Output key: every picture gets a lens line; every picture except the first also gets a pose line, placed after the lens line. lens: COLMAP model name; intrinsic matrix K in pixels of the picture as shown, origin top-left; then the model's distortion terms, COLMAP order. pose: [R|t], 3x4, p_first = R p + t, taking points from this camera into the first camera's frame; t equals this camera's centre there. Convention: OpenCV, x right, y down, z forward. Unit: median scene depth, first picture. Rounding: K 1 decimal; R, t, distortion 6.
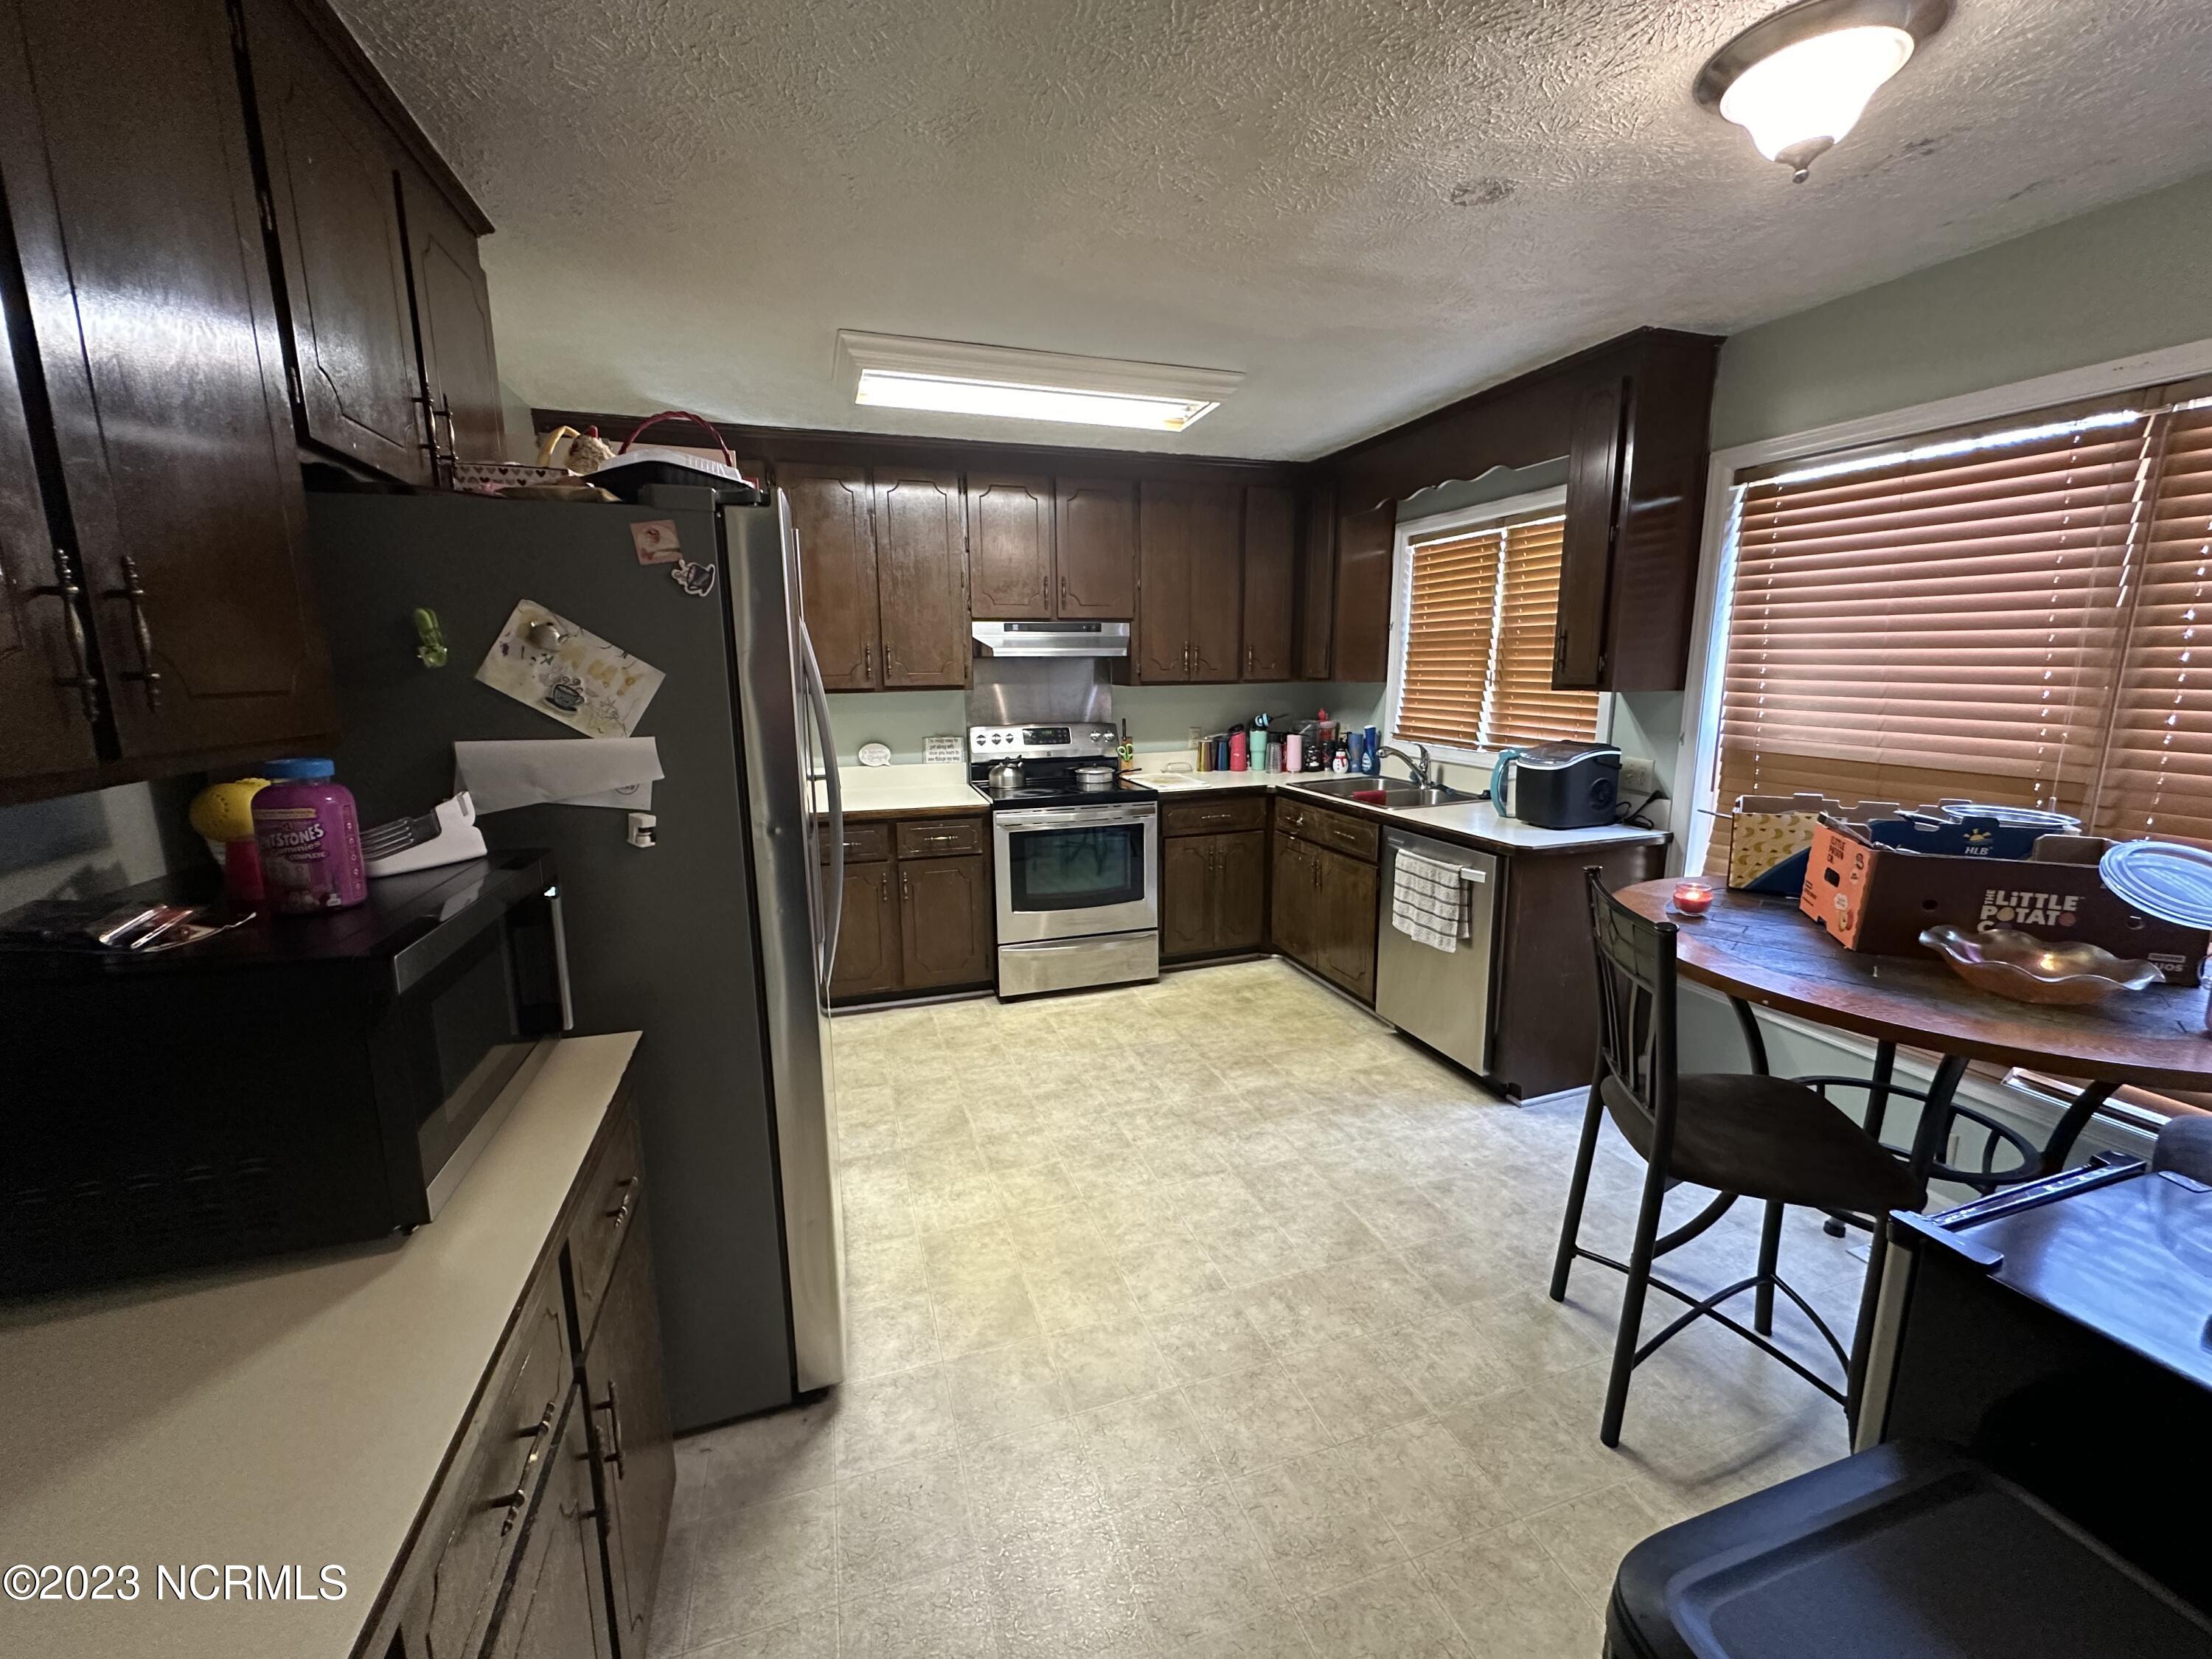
lens RADIAL K [[878.0, 0, 1111.2], [0, 878.0, 824.9], [0, 0, 1]] dist [-0.003082, 0.000385]
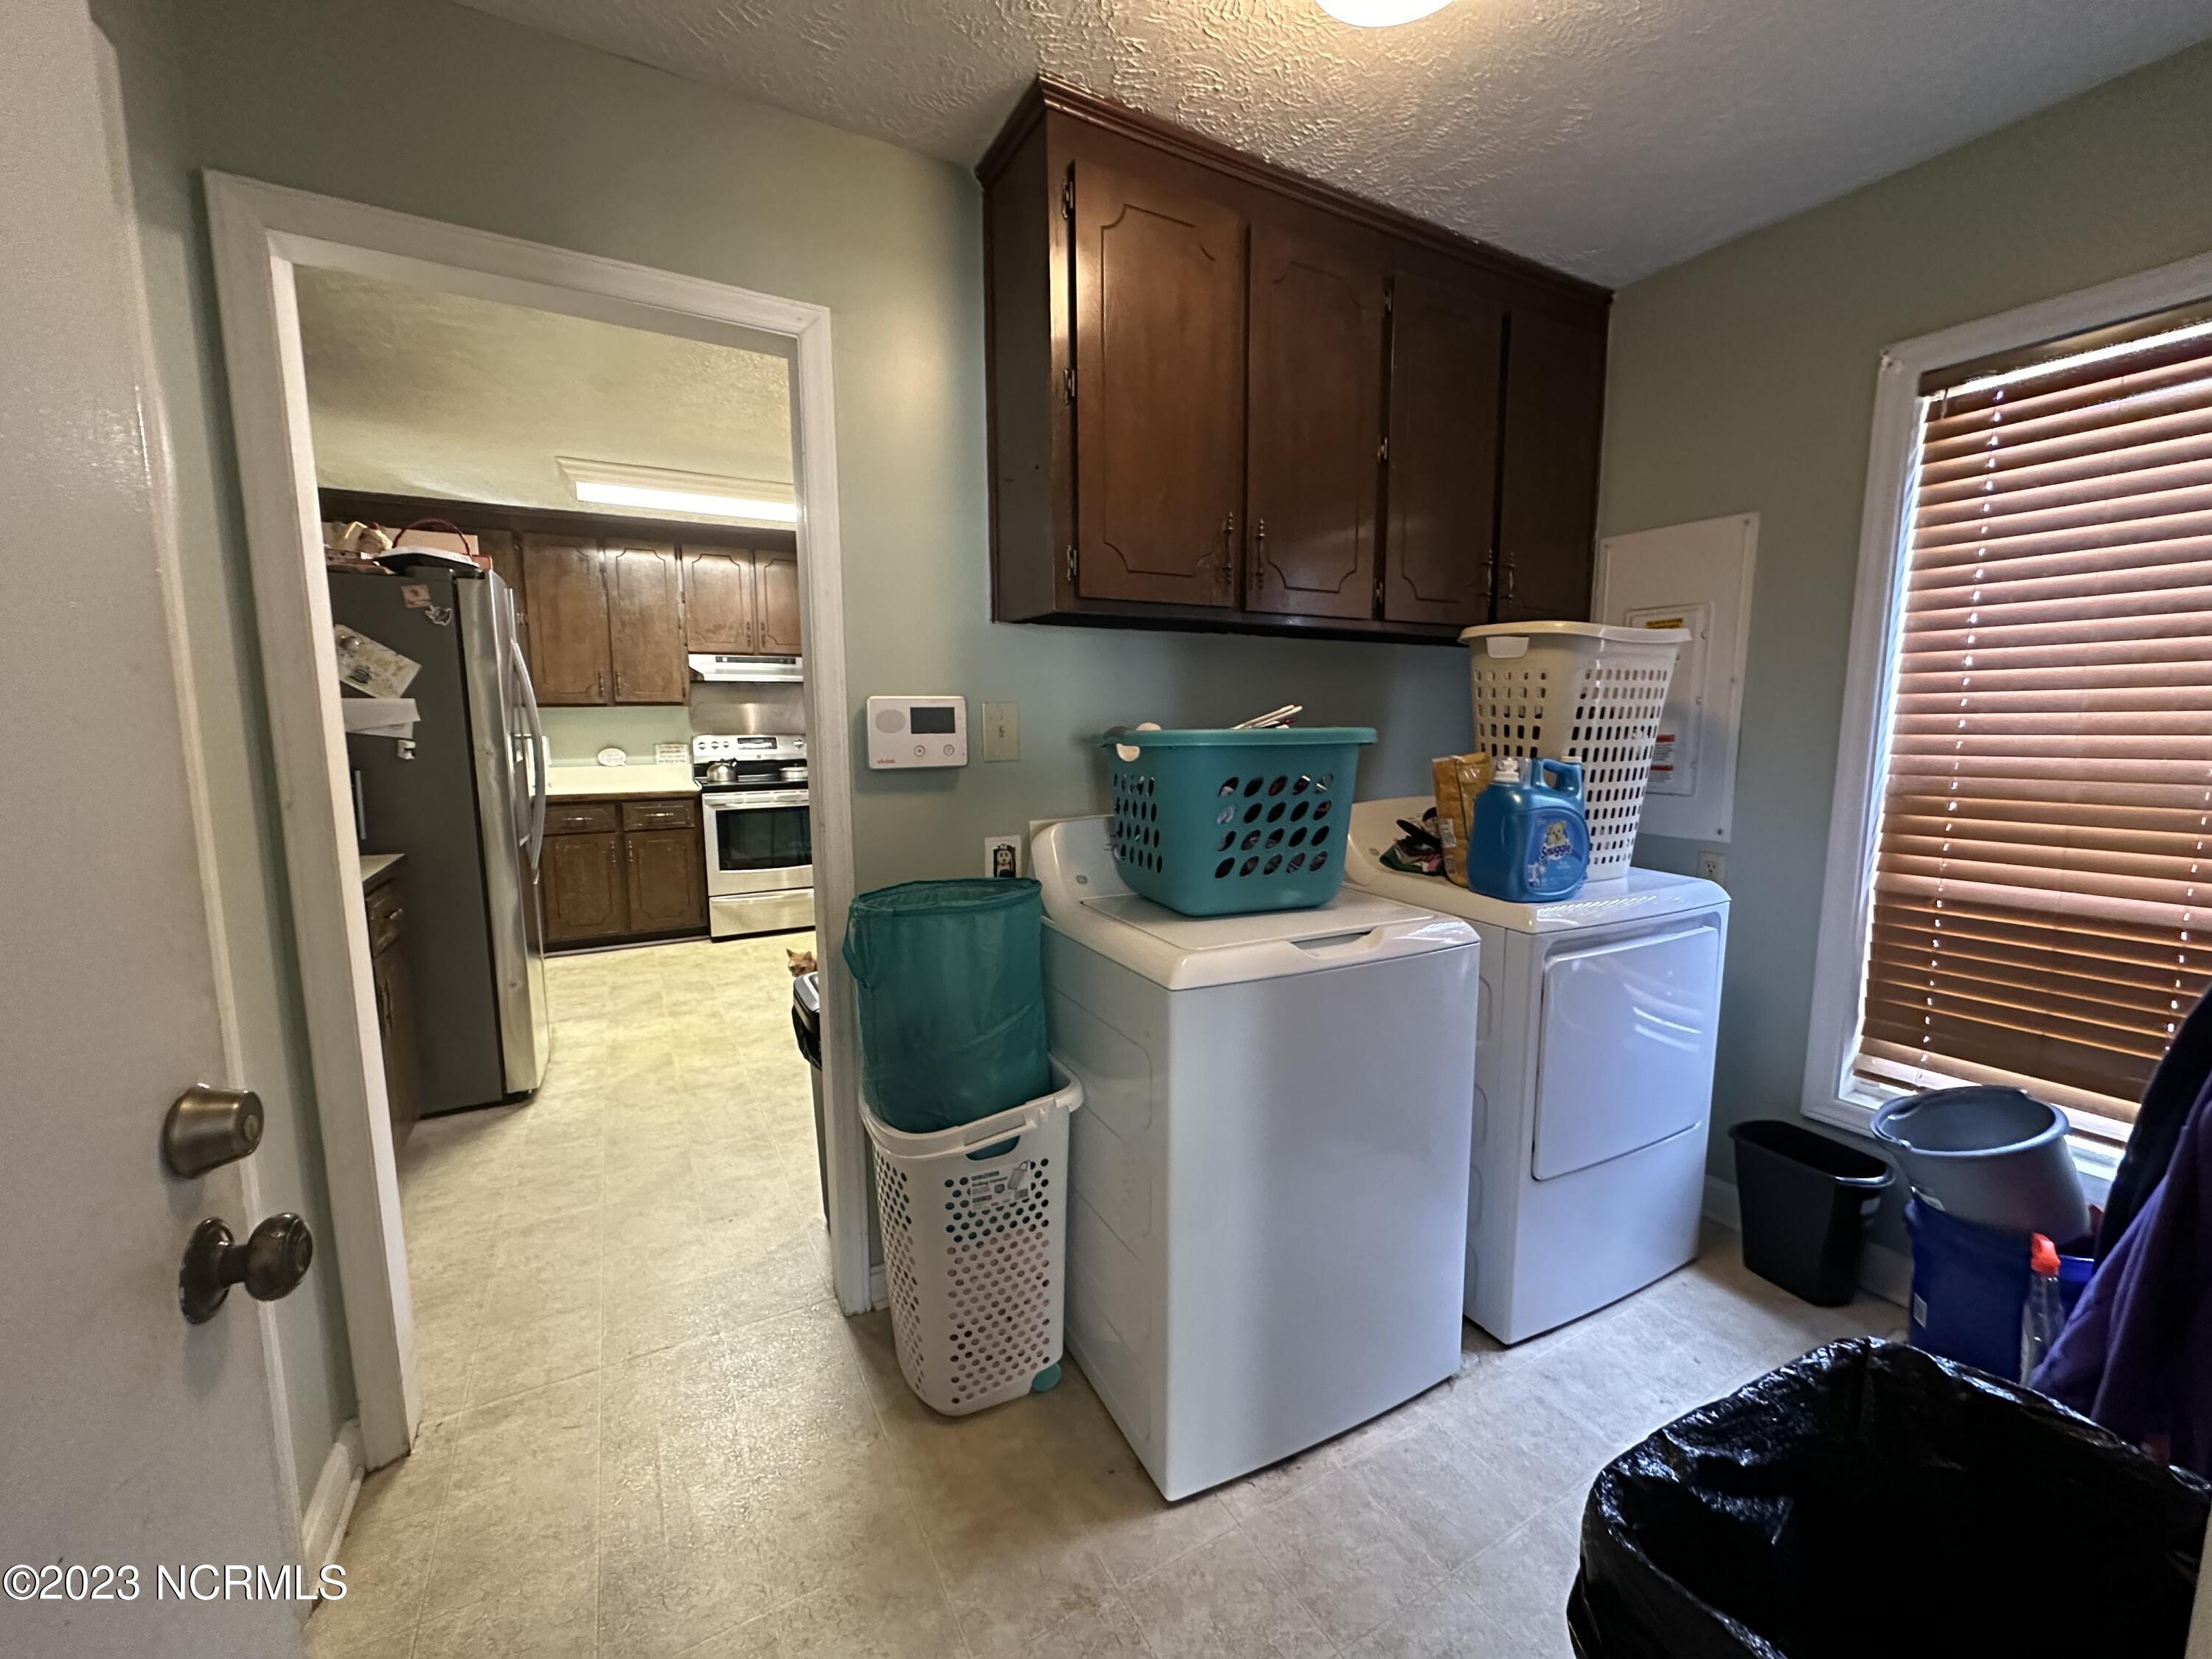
lens RADIAL K [[878.0, 0, 1106.0], [0, 878.0, 824.7], [0, 0, 1]] dist [-0.003082, 0.000385]
pose [[0.982796, -0.020985, 0.183501, 0.223969], [0.031265, 0.998089, -0.053306, 0.121348], [-0.182031, 0.058126, 0.981573, -0.419763]]
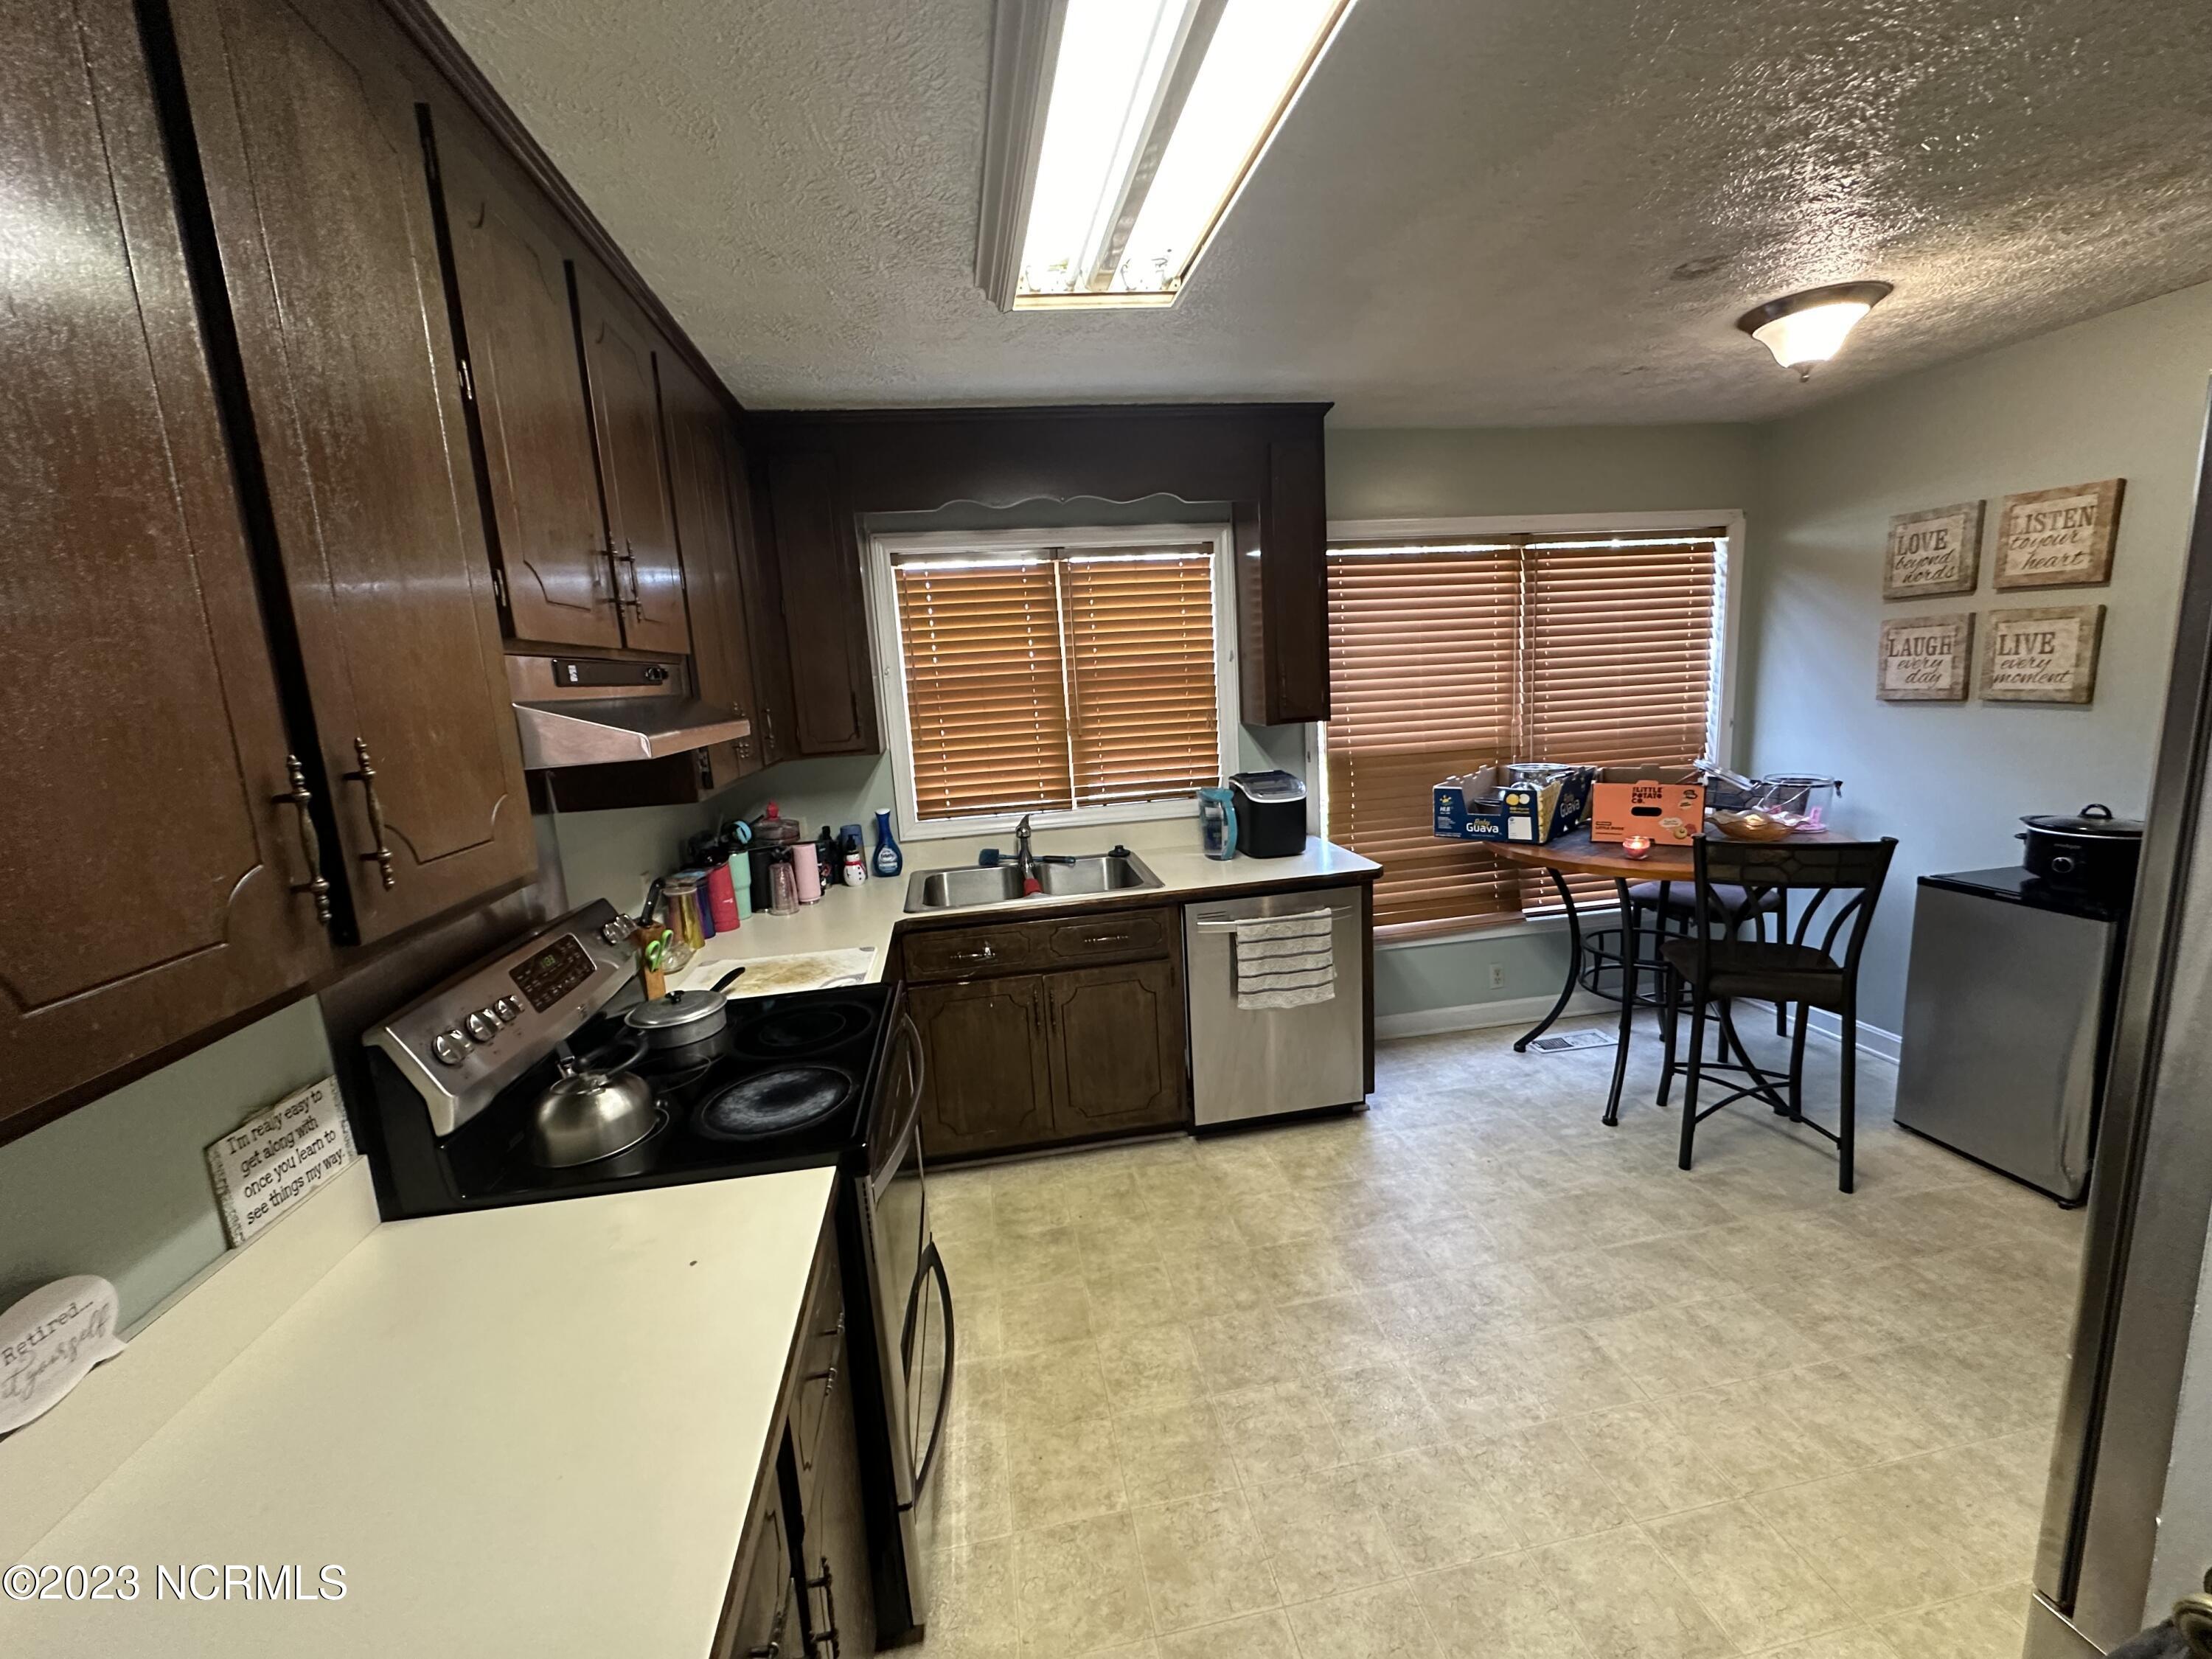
lens RADIAL K [[878.0, 0, 1101.7], [0, 878.0, 824.0], [0, 0, 1]] dist [-0.003082, 0.000385]
pose [[0.160869, -0.169133, 0.972376, -0.443097], [0.237960, 0.962791, 0.128098, -0.177354], [-0.957860, 0.210779, 0.195130, 0.808996]]
